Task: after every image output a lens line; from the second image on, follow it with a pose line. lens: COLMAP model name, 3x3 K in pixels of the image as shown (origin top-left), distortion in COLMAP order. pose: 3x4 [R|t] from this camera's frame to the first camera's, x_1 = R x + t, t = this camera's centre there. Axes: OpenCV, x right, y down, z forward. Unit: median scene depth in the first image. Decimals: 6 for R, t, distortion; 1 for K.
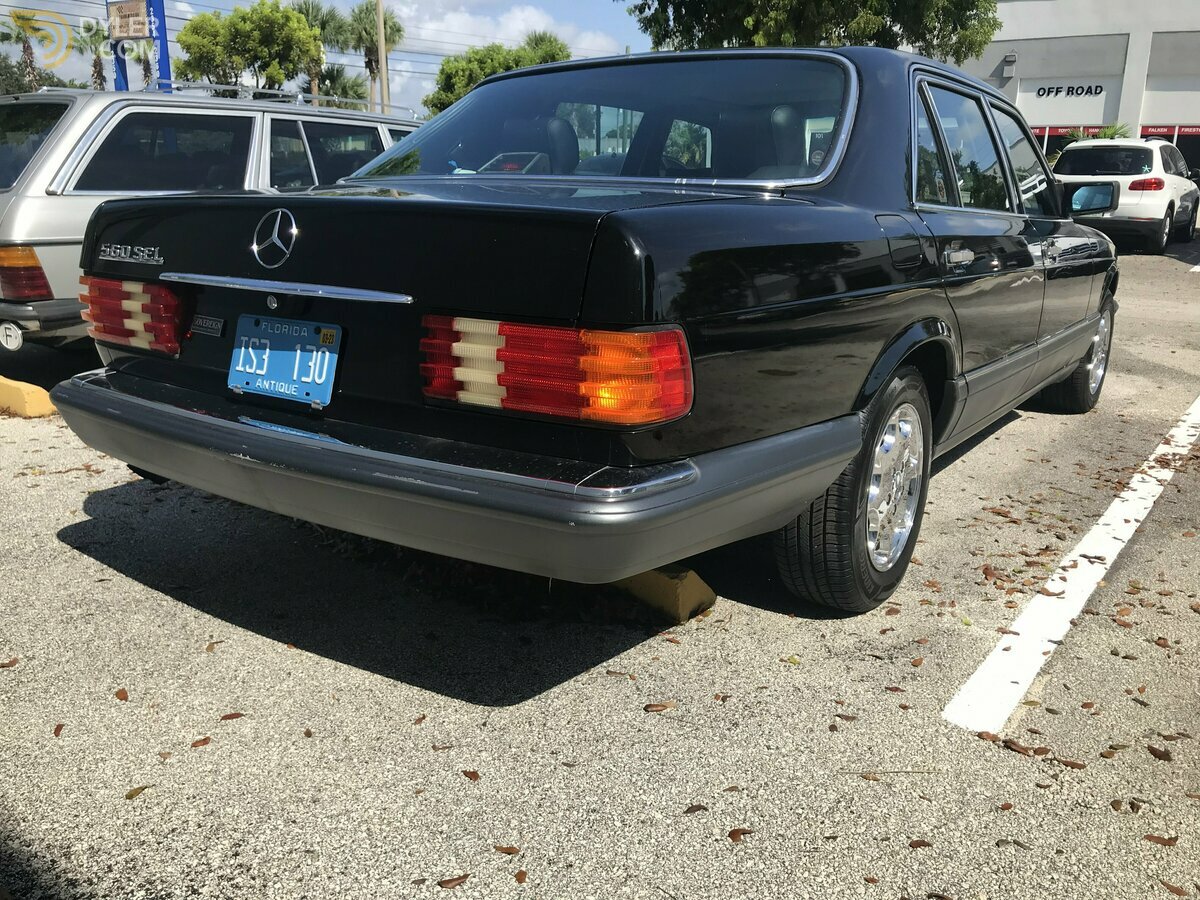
lens RADIAL K [[982.4, 0, 600.0], [0, 982.4, 450.0], [0, 0, 1]] dist [-0.001615, 0.007222]
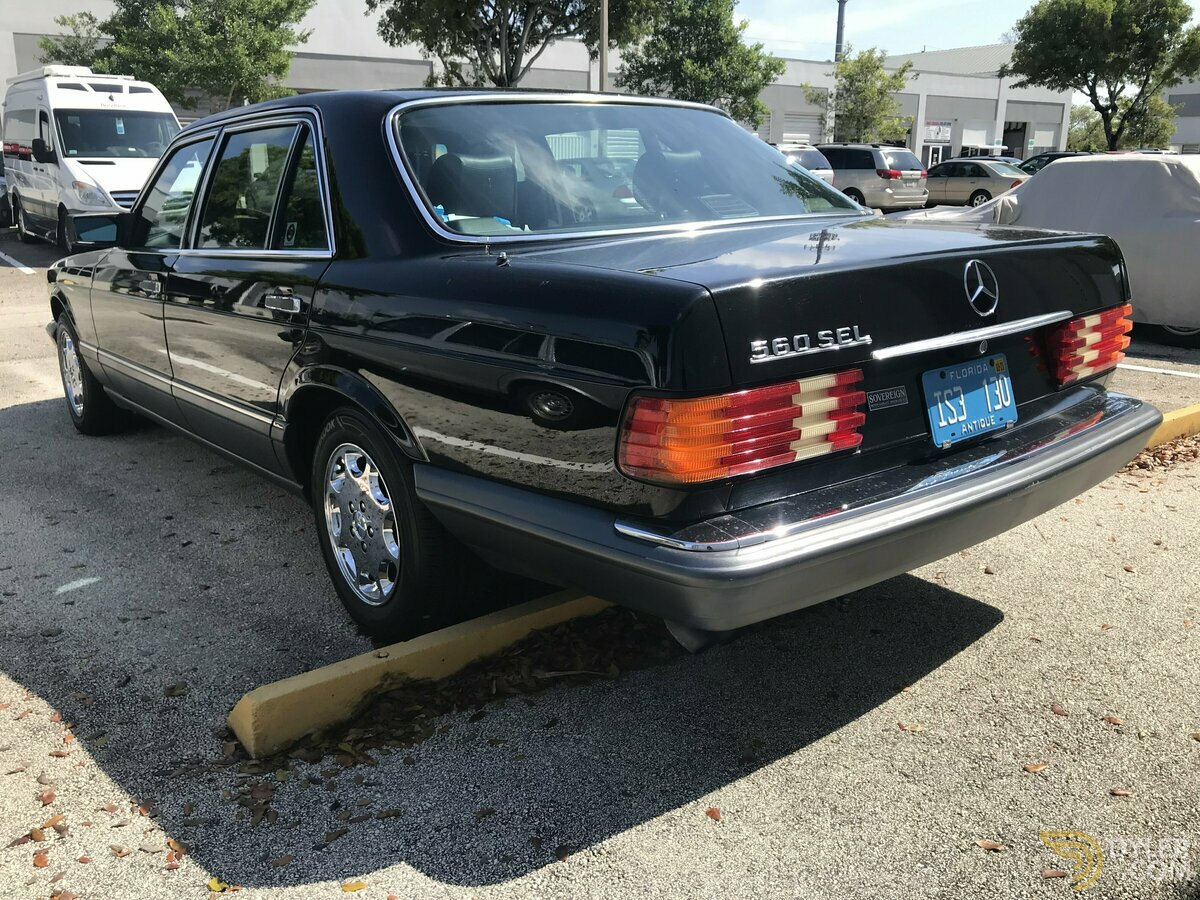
lens RADIAL K [[982.4, 0, 600.0], [0, 982.4, 450.0], [0, 0, 1]] dist [-0.001615, 0.007222]
pose [[0.305662, -0.277046, 0.910943, -1.232306], [0.277083, 0.941206, 0.193277, -0.308153], [-0.910931, 0.193329, 0.364455, 0.848866]]
